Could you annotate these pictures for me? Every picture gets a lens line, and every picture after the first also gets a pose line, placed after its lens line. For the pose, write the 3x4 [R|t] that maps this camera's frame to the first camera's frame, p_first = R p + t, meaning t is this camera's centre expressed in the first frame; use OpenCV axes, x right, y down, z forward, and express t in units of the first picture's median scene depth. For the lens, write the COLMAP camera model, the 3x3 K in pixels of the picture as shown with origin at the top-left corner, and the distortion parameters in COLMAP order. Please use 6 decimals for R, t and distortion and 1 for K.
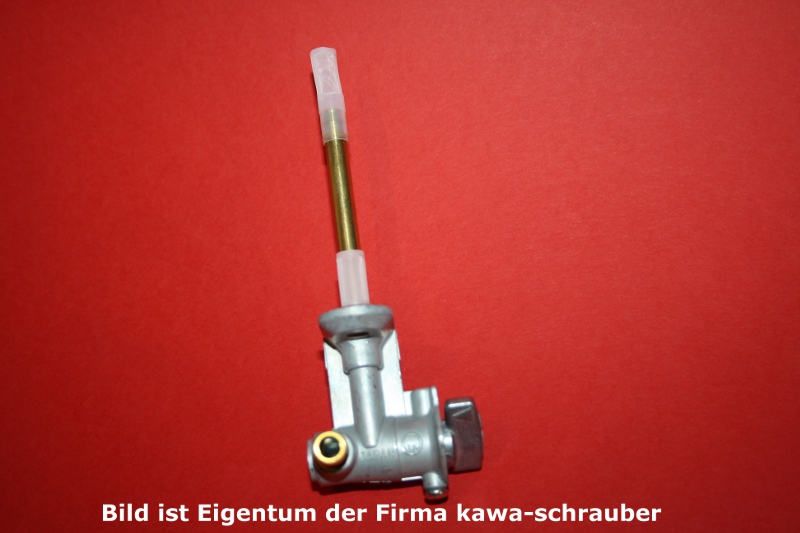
lens RADIAL K [[1302.1, 0, 400.0], [0, 1302.1, 266.5], [0, 0, 1]] dist [0.030132, 0.039038]
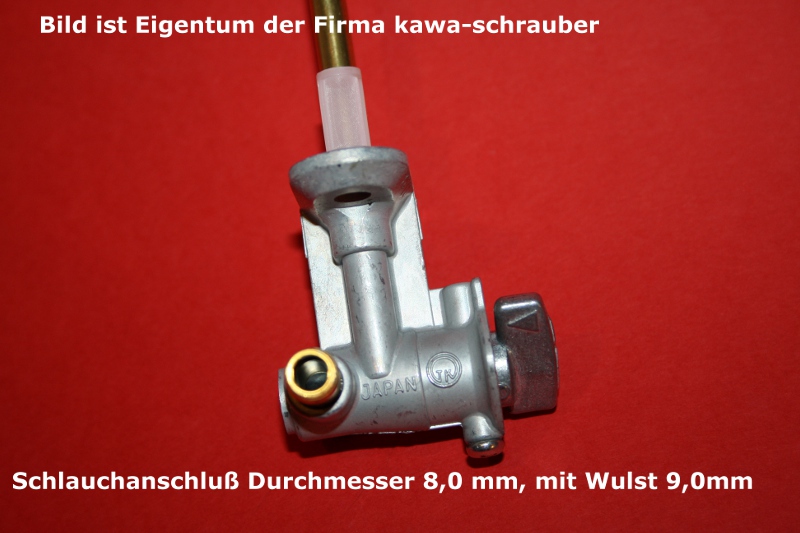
lens RADIAL K [[1818.8, 0, 400.0], [0, 1818.8, 266.5], [0, 0, 1]] dist [0.120966, 0.116569]
pose [[0.999357, -0.025048, -0.025645, 0.011586], [0.026016, 0.998934, 0.038135, 0.051770], [0.024662, -0.038778, 0.998943, 0.124762]]
